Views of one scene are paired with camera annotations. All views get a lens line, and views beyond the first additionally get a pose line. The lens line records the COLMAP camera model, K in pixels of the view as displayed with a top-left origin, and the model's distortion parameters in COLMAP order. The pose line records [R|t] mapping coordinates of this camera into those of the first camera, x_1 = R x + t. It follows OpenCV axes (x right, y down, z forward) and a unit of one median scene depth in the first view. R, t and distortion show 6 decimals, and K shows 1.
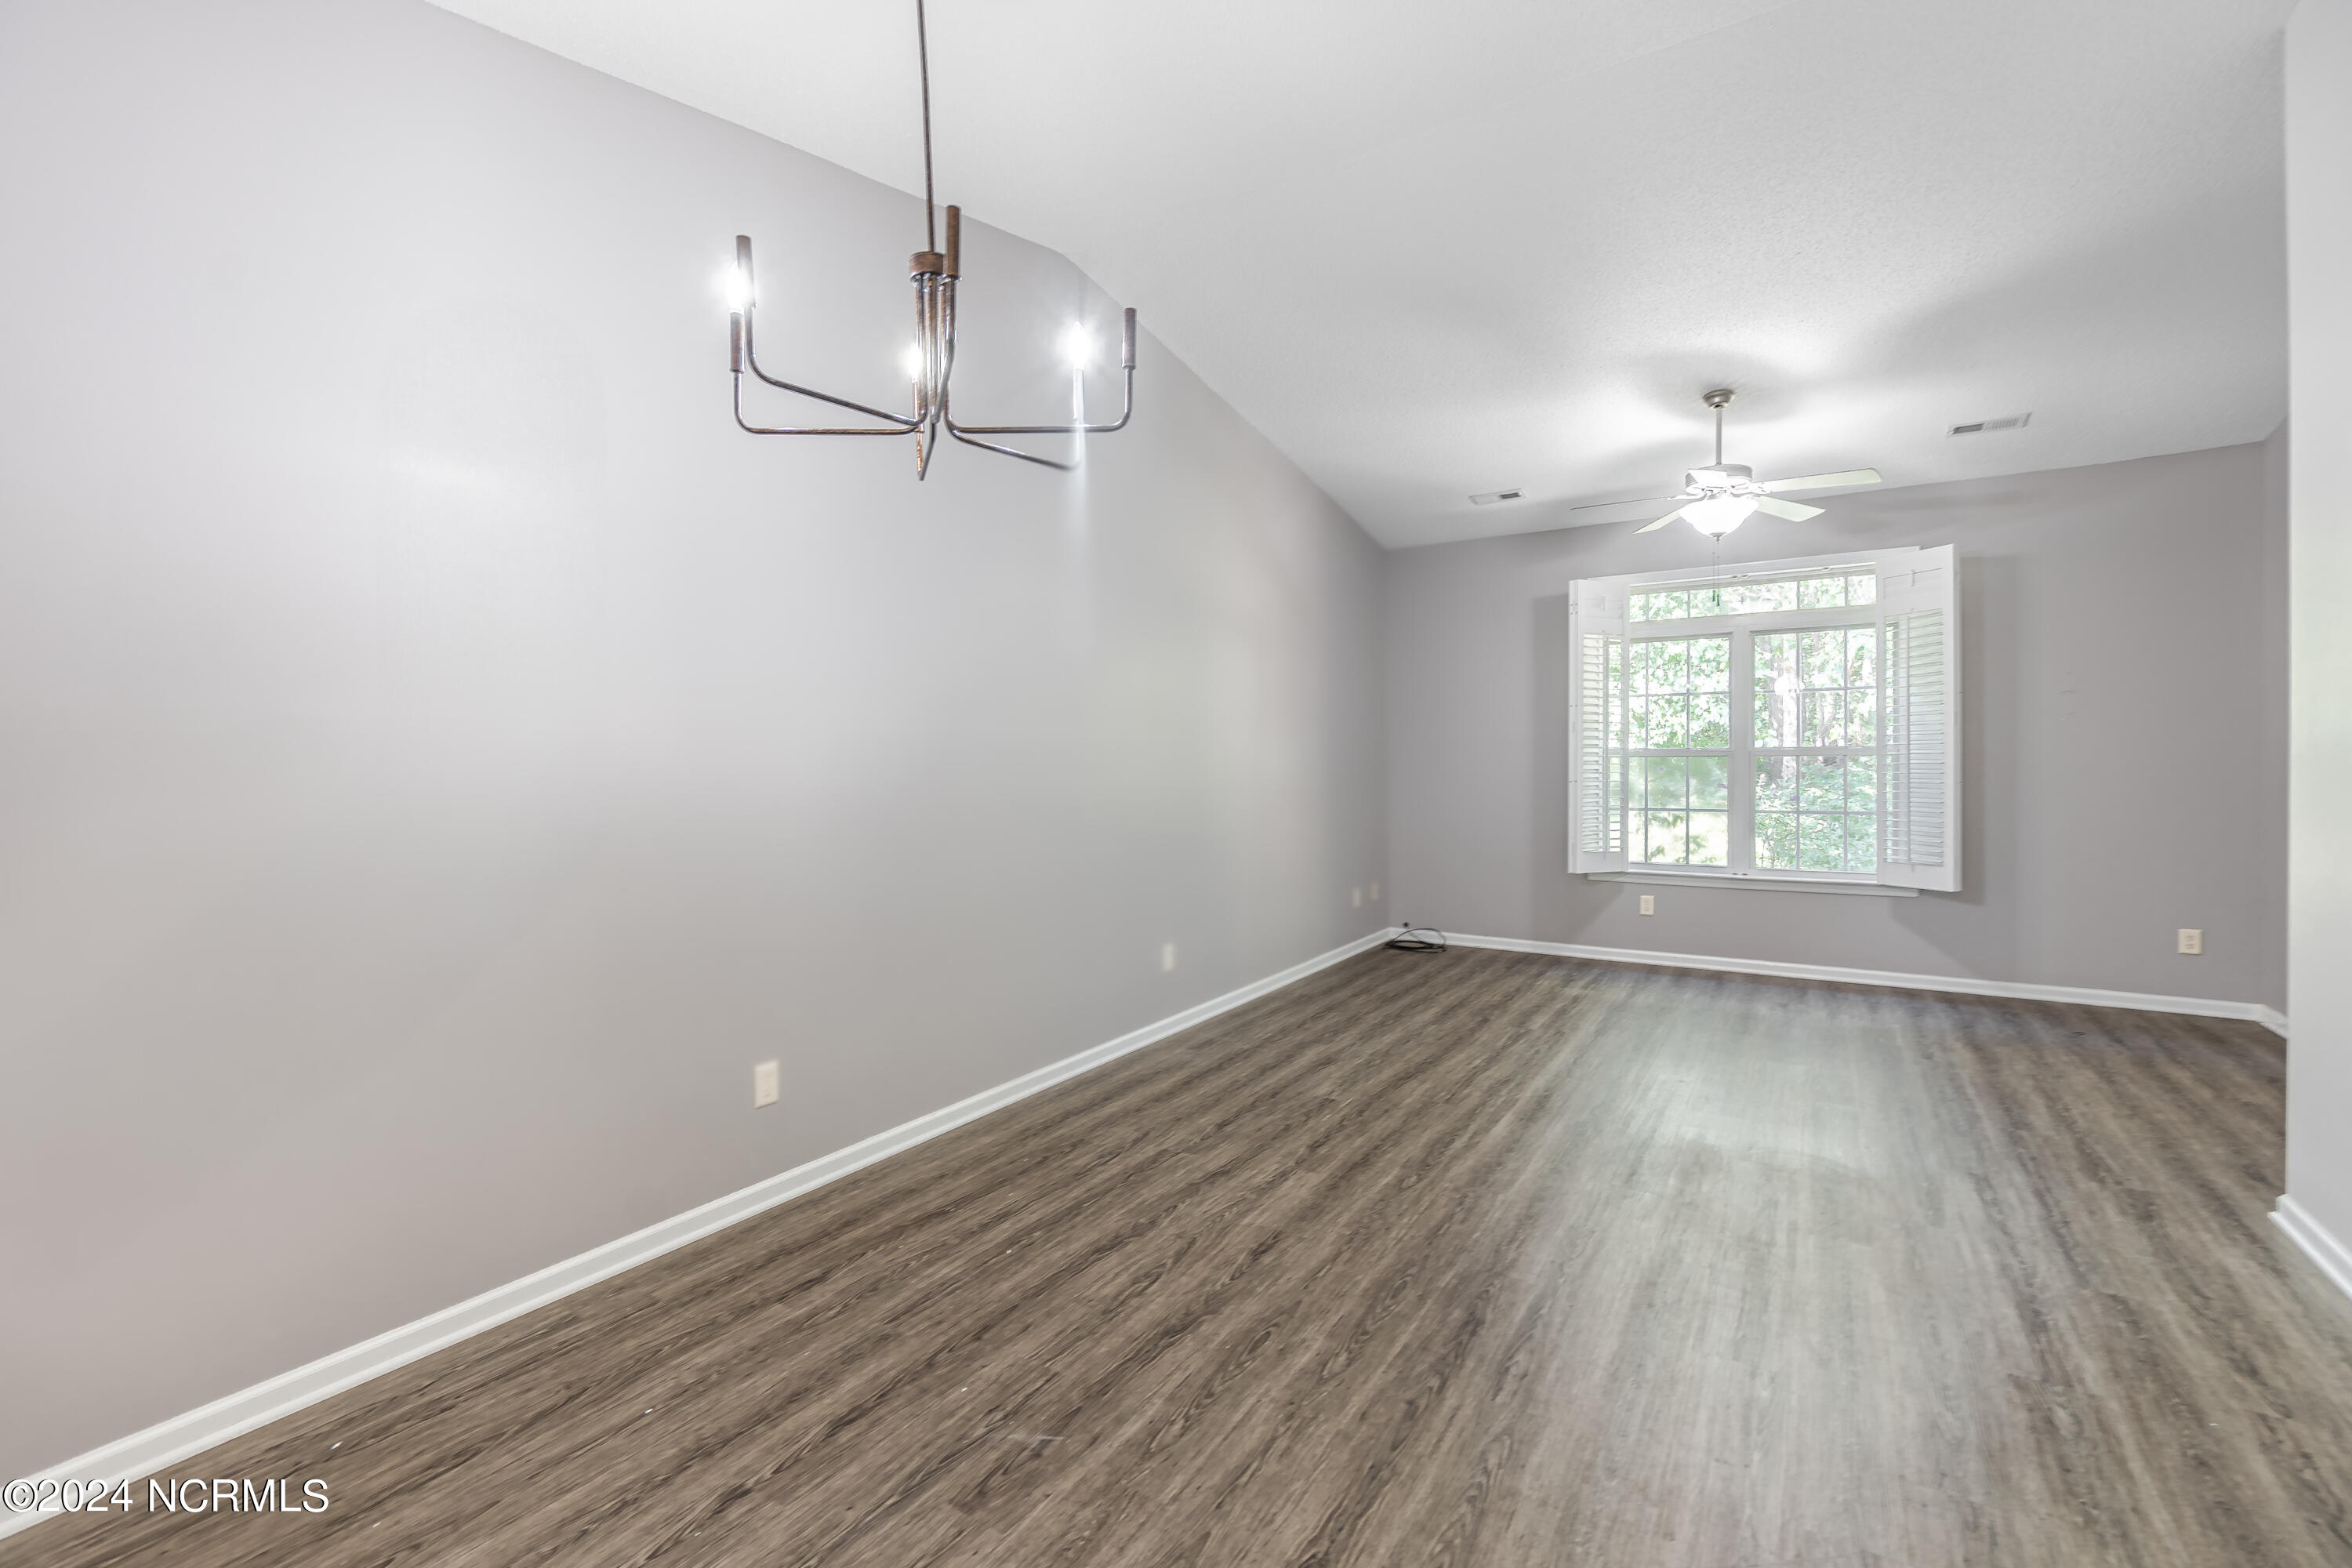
lens RADIAL K [[1043.5, 0, 1193.2], [0, 1043.5, 776.8], [0, 0, 1]] dist [-0.002343, 0.000674]
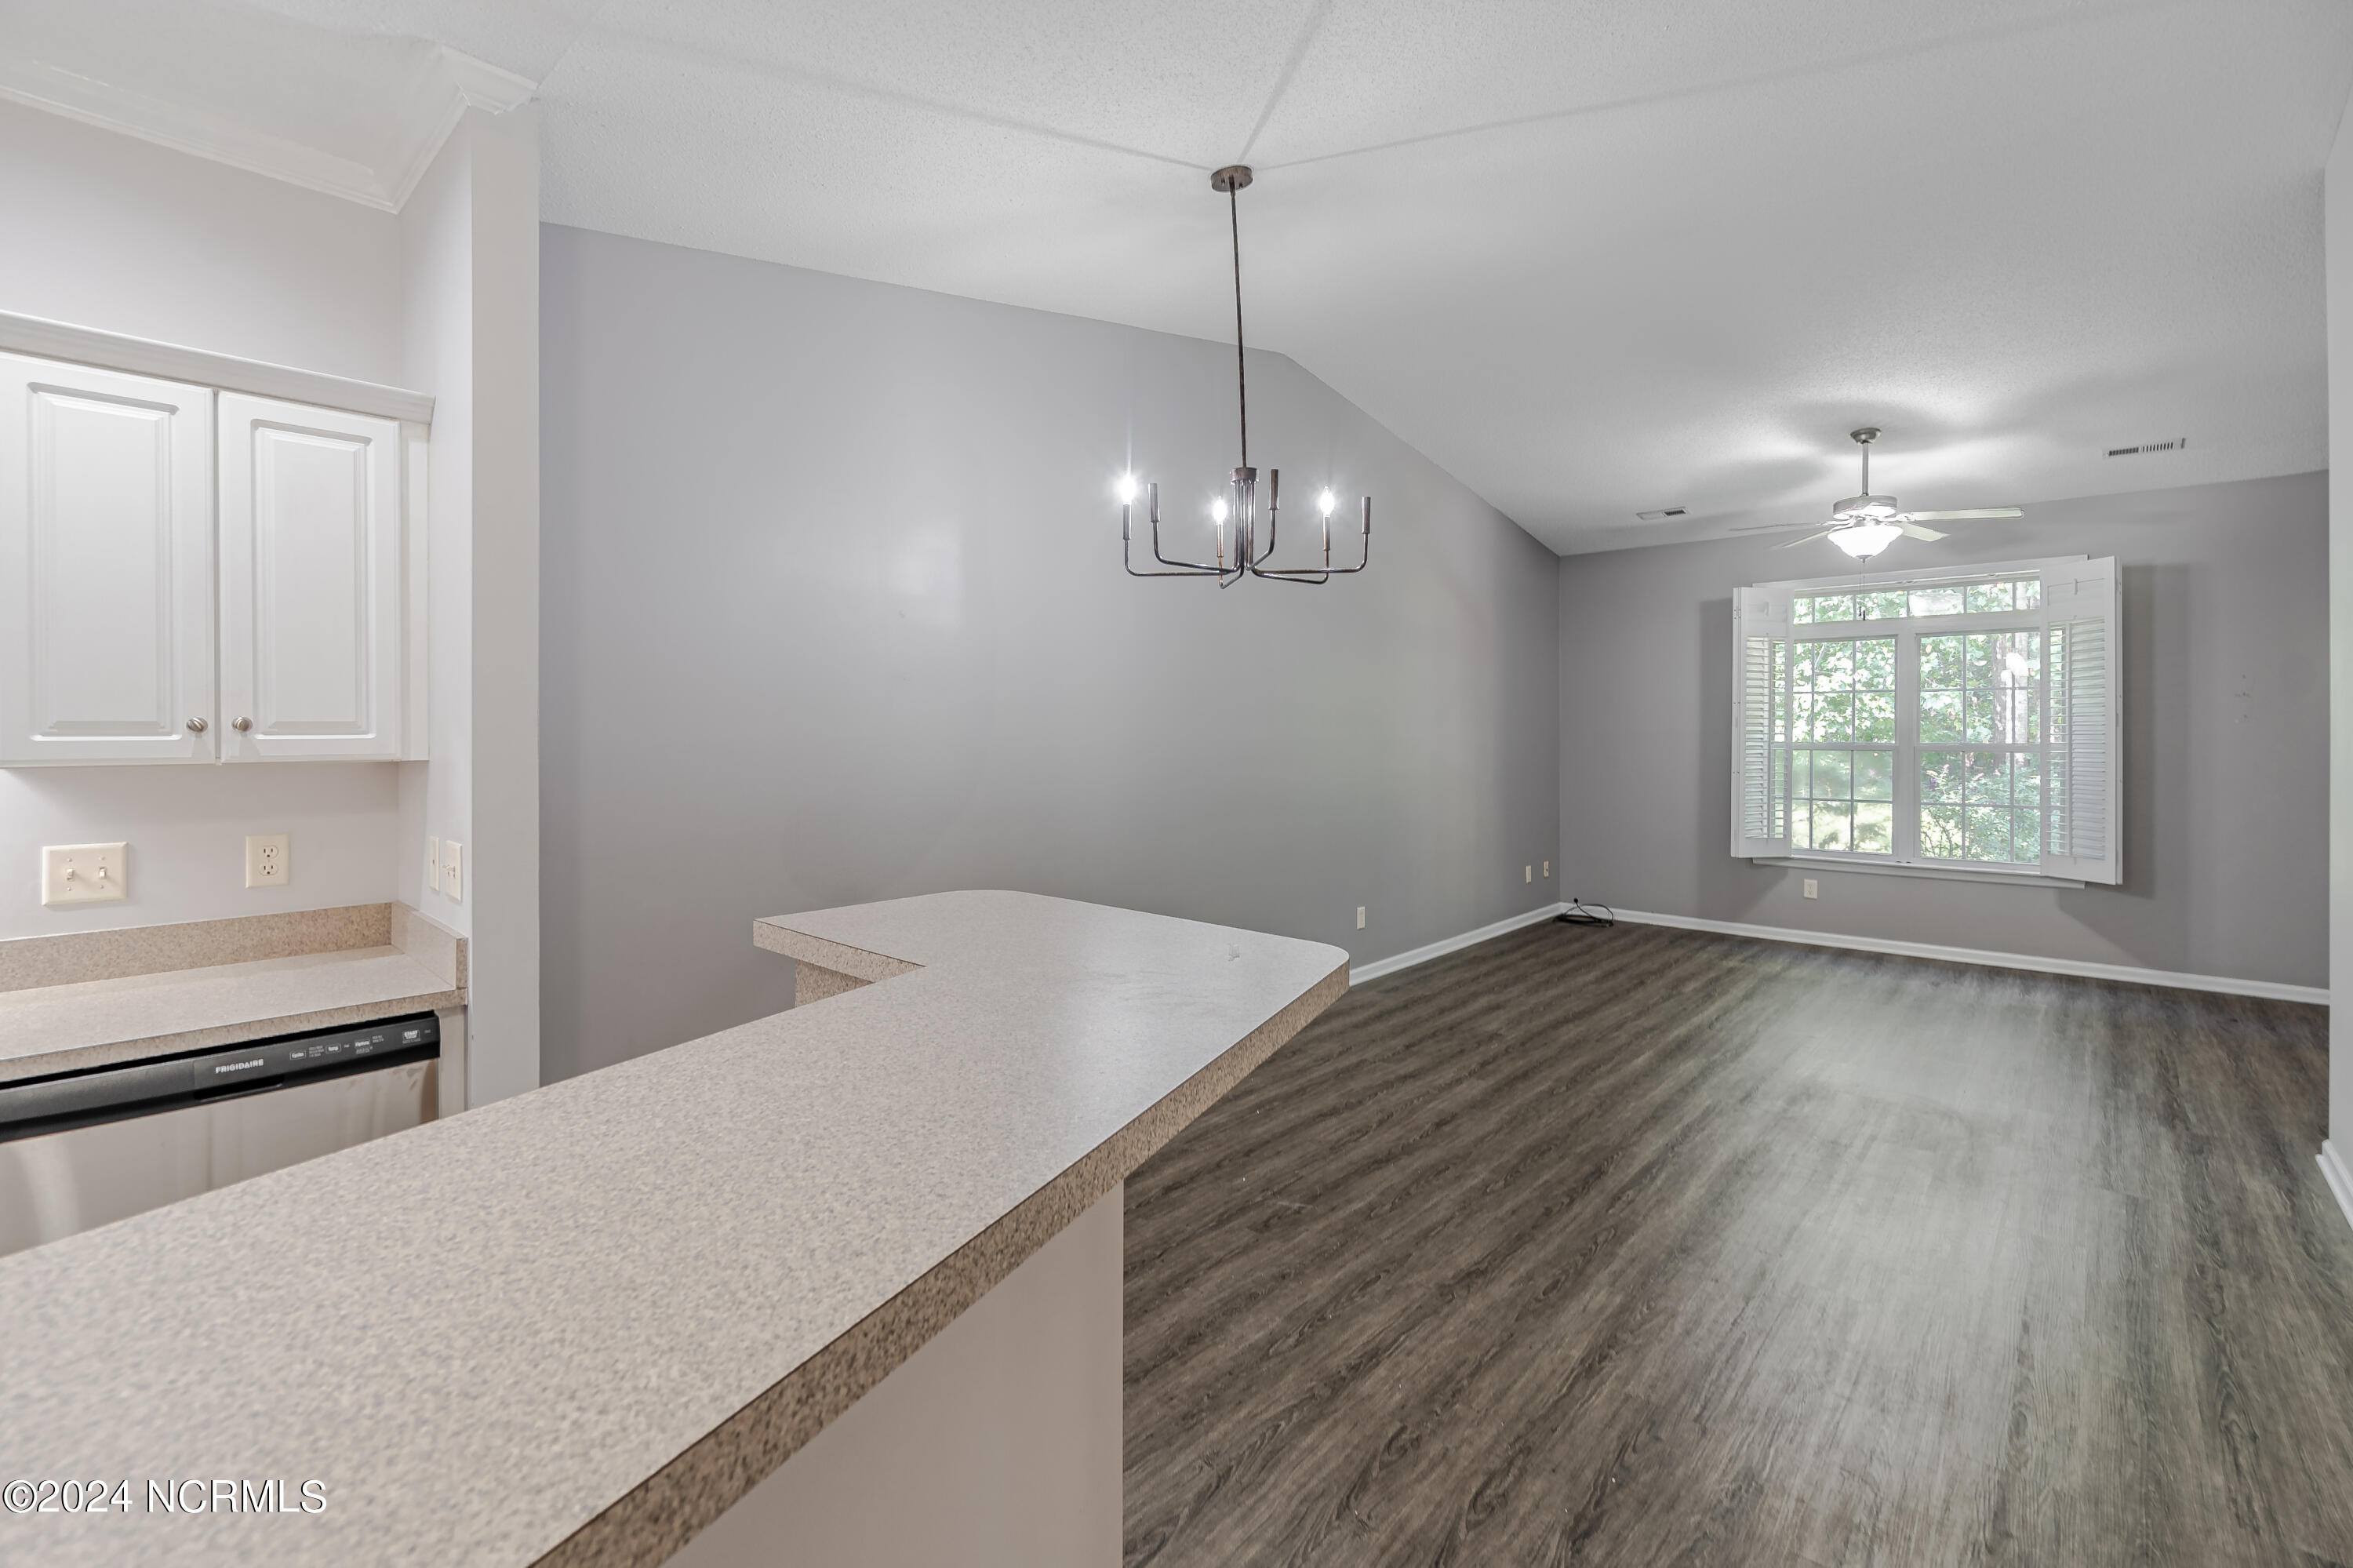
lens RADIAL K [[1040.4, 0, 1178.9], [0, 1040.4, 745.2], [0, 0, 1]] dist [0.000847, 0.000250]
pose [[0.984269, 0.008743, -0.176459, -0.029641], [-0.009577, 0.999947, -0.003879, -0.026342], [0.176416, 0.005508, 0.984300, -0.316722]]
